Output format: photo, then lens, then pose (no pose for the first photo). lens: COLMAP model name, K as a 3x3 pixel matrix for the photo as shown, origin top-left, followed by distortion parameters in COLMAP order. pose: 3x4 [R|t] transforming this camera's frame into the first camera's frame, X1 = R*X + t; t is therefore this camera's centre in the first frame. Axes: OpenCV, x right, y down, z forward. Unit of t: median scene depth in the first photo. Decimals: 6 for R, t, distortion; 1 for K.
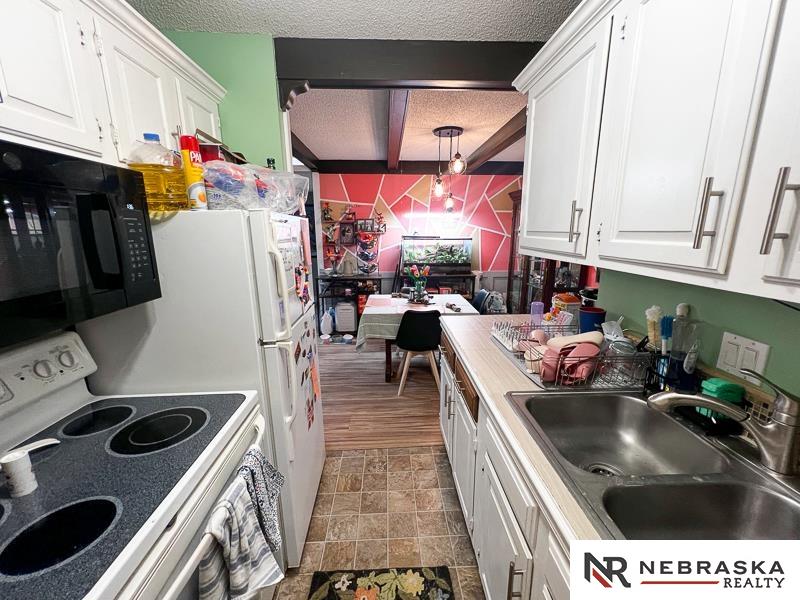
lens RADIAL K [[323.9, 0, 402.0], [0, 323.9, 301.4], [0, 0, 1]] dist [-0.000330, -0.000079]
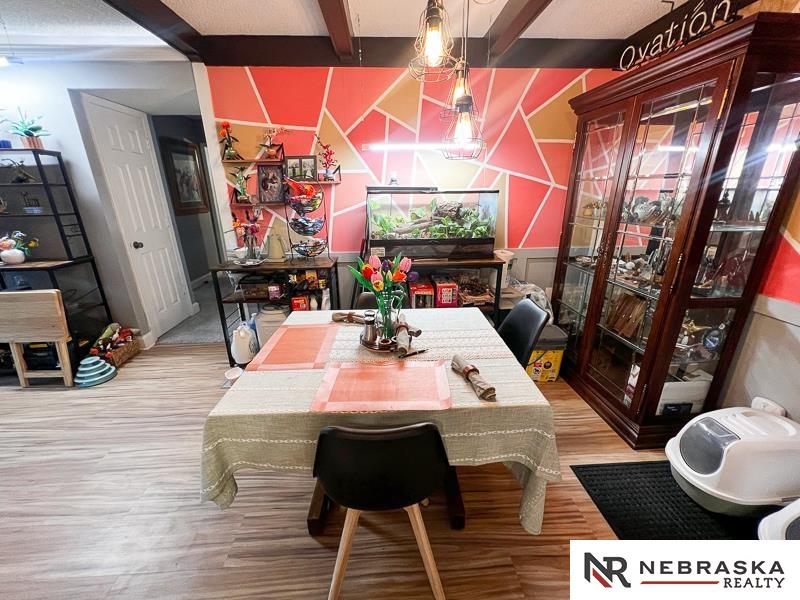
lens RADIAL K [[323.9, 0, 402.0], [0, 323.9, 301.4], [0, 0, 1]] dist [-0.000330, -0.000079]
pose [[0.999899, -0.012757, 0.006225, 0.051100], [0.011925, 0.992805, 0.119147, -0.075860], [-0.007700, -0.119060, 0.992857, 0.433096]]
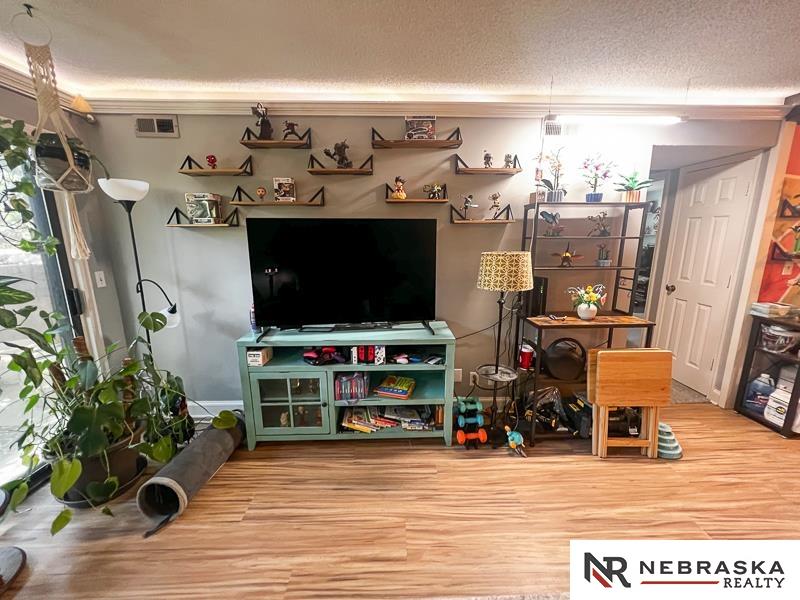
lens RADIAL K [[323.9, 0, 402.0], [0, 323.9, 301.4], [0, 0, 1]] dist [-0.000330, -0.000079]
pose [[0.999725, 0.006091, -0.022635, -0.865365], [-0.006377, 0.999900, -0.012596, -0.099783], [0.022556, 0.012737, 0.999664, 0.467850]]
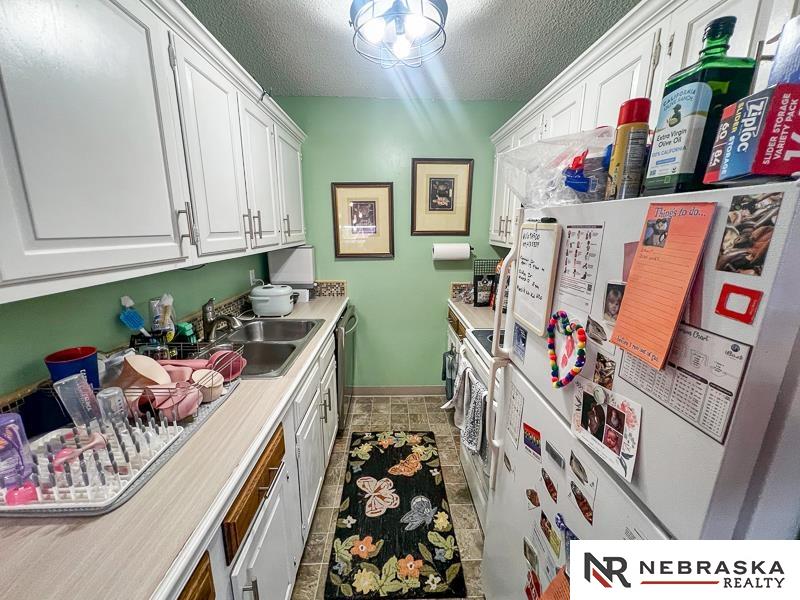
lens RADIAL K [[323.9, 0, 402.0], [0, 323.9, 301.4], [0, 0, 1]] dist [-0.000330, -0.000079]
pose [[-0.999857, -0.004902, 0.016206, -0.028974], [0.002526, 0.903262, 0.429083, -0.106647], [-0.016742, 0.429062, -0.903120, 0.464370]]
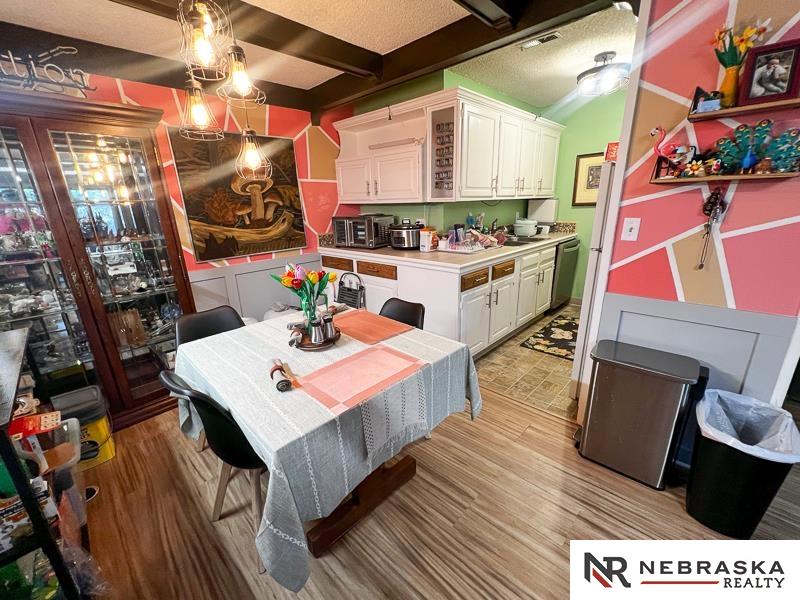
lens RADIAL K [[330.0, 0, 400.0], [0, 330.0, 301.5], [0, 0, 1]] dist [-0.001237, -0.000149]
pose [[-0.686288, -0.186470, 0.703020, -0.254527], [0.190141, 0.886967, 0.420875, -0.163964], [-0.702036, 0.422515, -0.573260, 0.855745]]
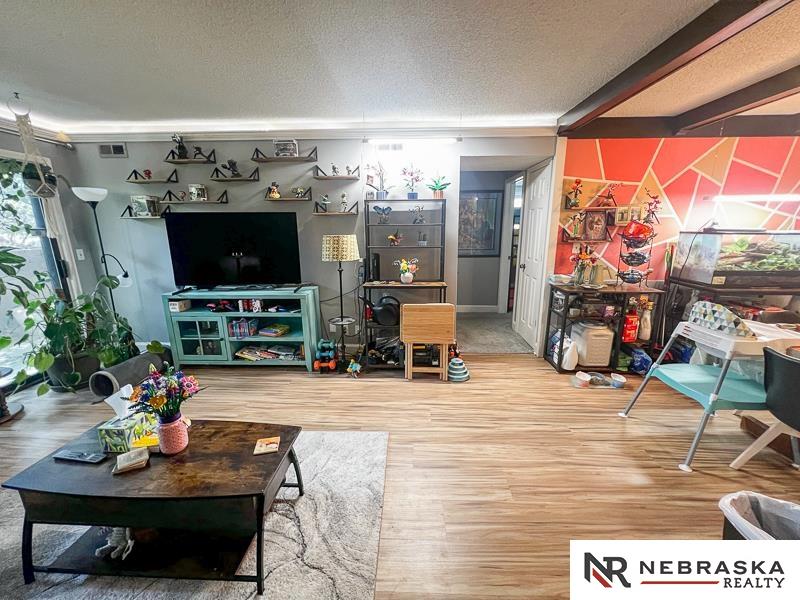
lens RADIAL K [[320.1, 0, 400.2], [0, 320.1, 301.6], [0, 0, 1]] dist [-0.001122, 0.000046]
pose [[0.996348, 0.017158, -0.083642, -0.543154], [-0.015978, 0.999764, 0.014750, -0.051042], [0.083875, -0.013360, 0.996387, 0.283212]]
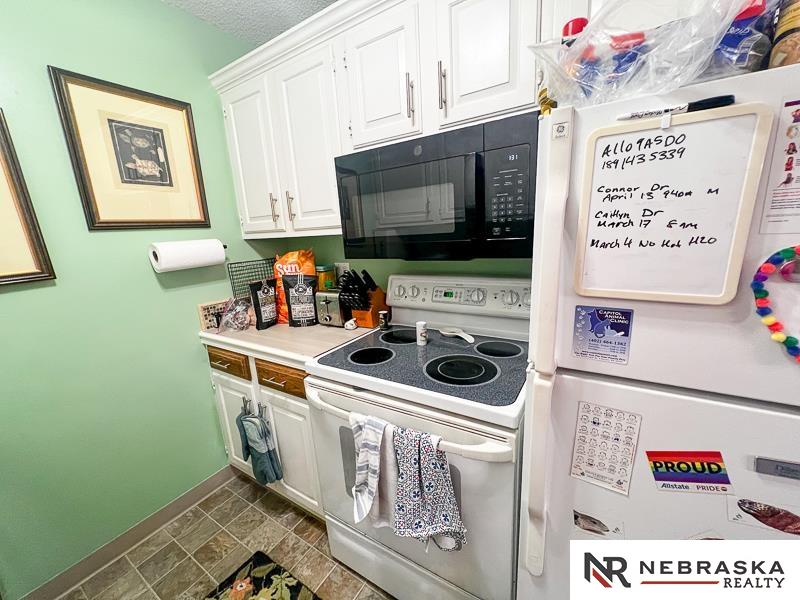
lens RADIAL K [[320.1, 0, 400.2], [0, 320.1, 301.6], [0, 0, 1]] dist [-0.001122, 0.000046]
pose [[-0.576410, 0.214213, -0.788584, 0.041952], [-0.119564, 0.932534, 0.340711, -0.036703], [0.808366, 0.290675, -0.511910, 0.278806]]
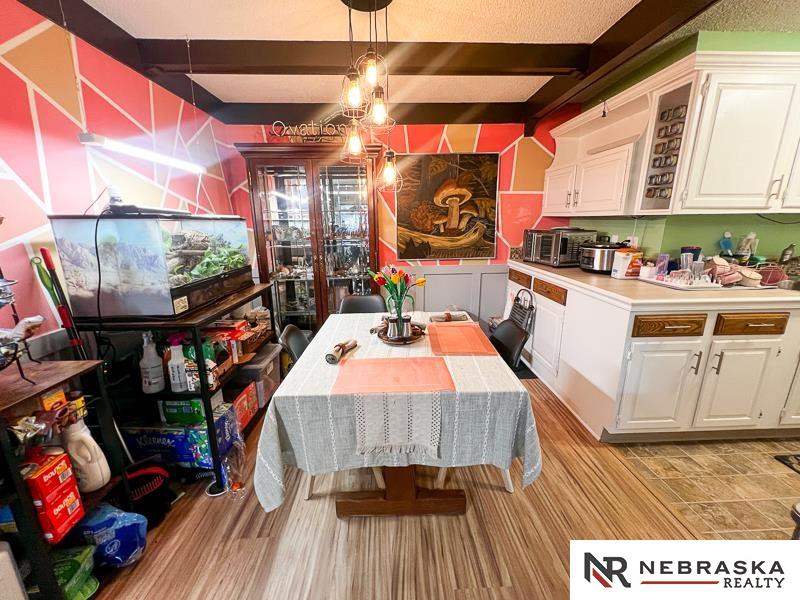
lens RADIAL K [[323.9, 0, 402.0], [0, 323.9, 301.4], [0, 0, 1]] dist [-0.000330, -0.000079]
pose [[0.009875, -0.236554, 0.971568, -0.308009], [0.224712, 0.947289, 0.228359, -0.121613], [-0.974375, 0.216068, 0.062511, 0.703797]]
